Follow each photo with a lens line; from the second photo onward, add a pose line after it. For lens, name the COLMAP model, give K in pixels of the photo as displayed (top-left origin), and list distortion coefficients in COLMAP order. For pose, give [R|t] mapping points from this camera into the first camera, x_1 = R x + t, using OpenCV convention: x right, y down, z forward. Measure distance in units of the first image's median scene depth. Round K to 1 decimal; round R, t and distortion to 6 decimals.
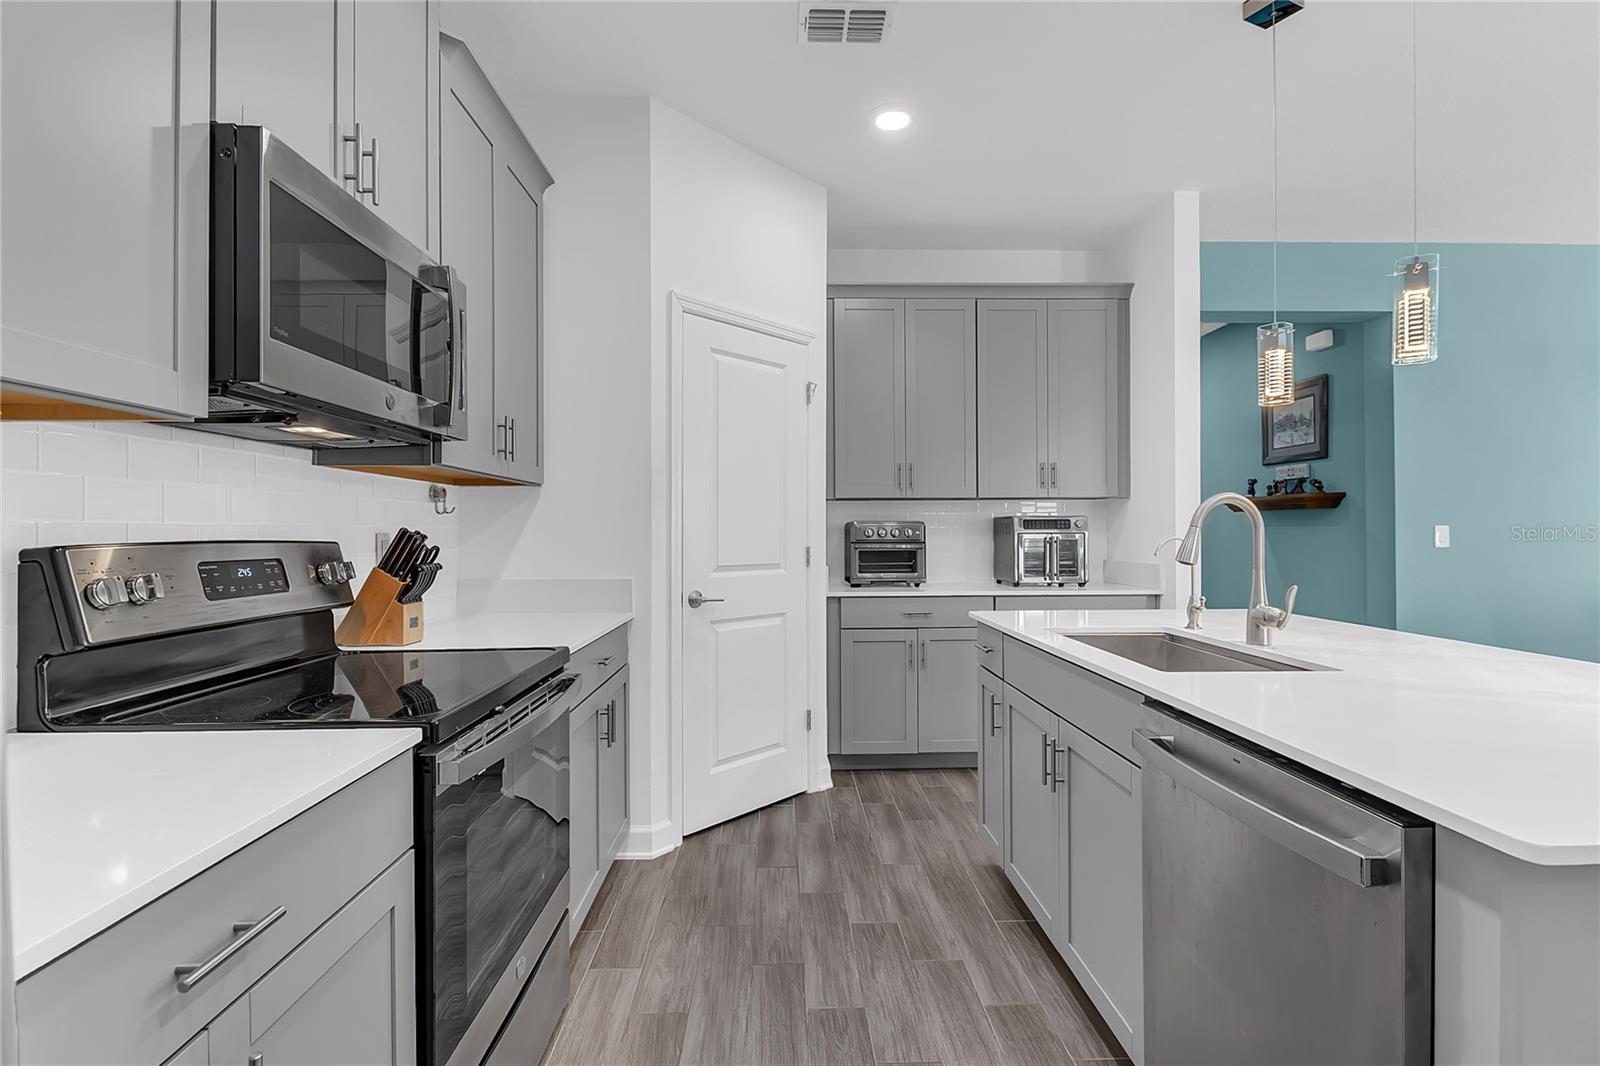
lens RADIAL K [[753.8, 0, 802.4], [0, 753.8, 526.4], [0, 0, 1]] dist [0.003937, 0.000494]
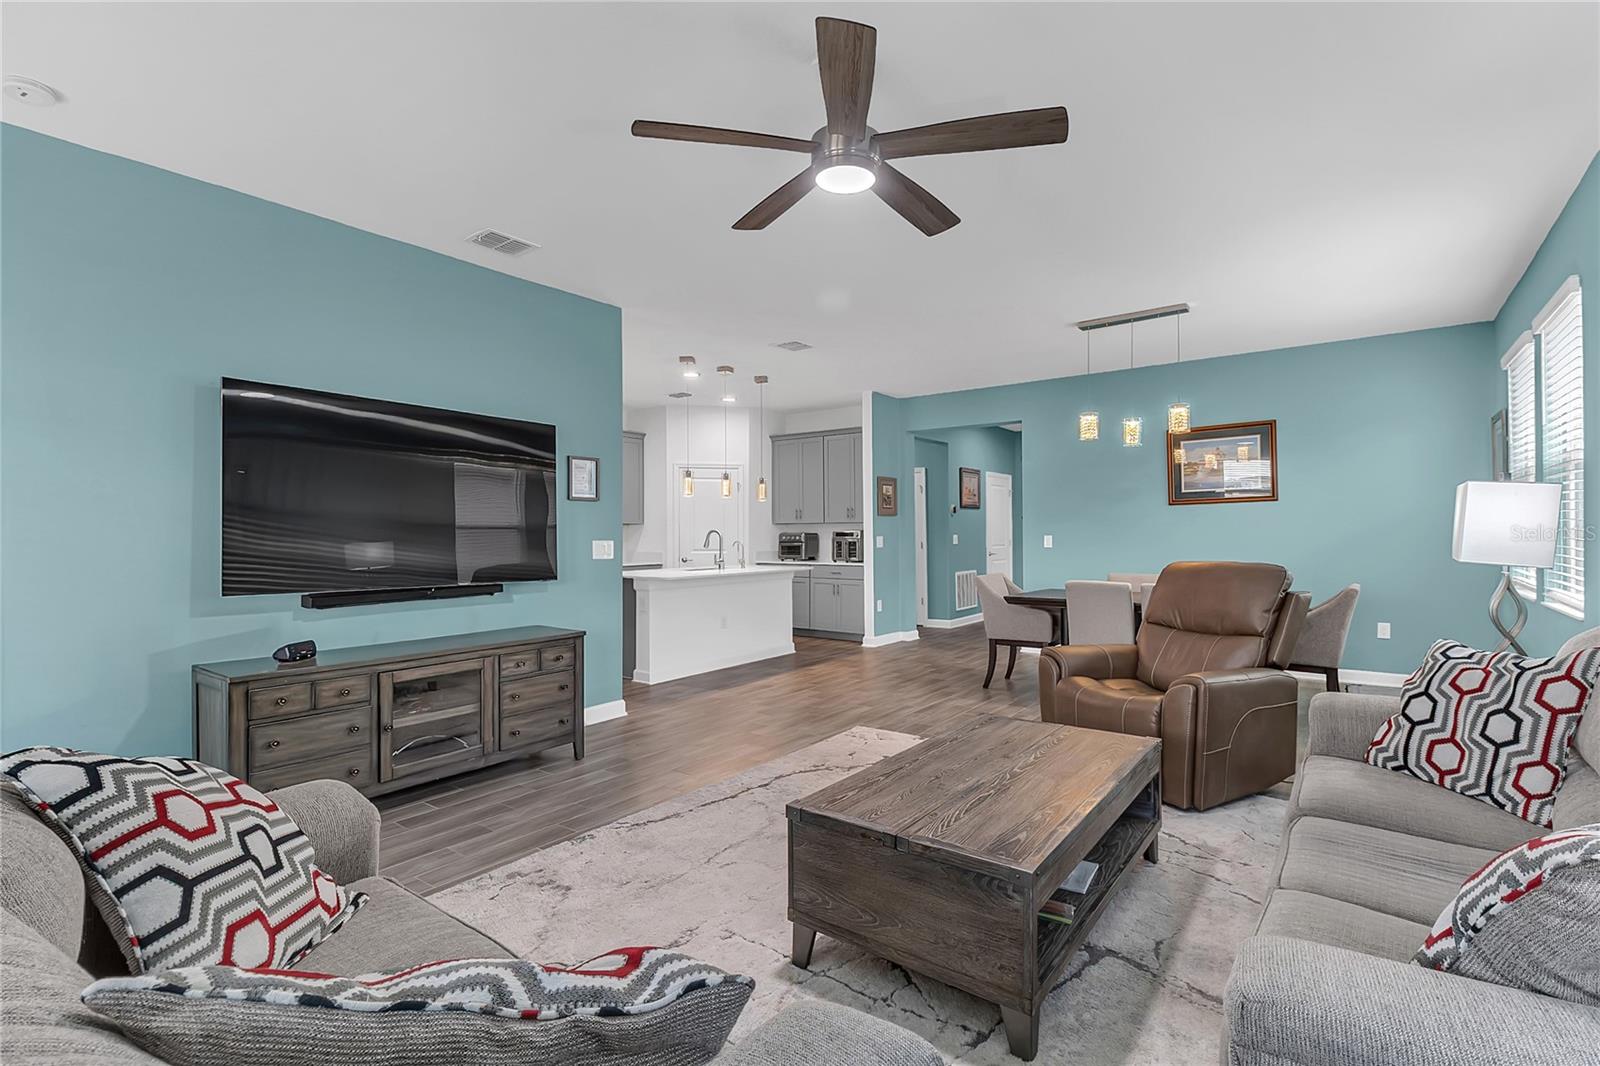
lens RADIAL K [[753.8, 0, 802.4], [0, 753.8, 526.4], [0, 0, 1]] dist [0.003937, 0.000494]
pose [[0.776152, -0.014270, -0.630385, 1.951243], [0.013648, 0.999890, -0.005830, -0.017417], [0.630399, -0.004078, 0.776261, -0.982908]]
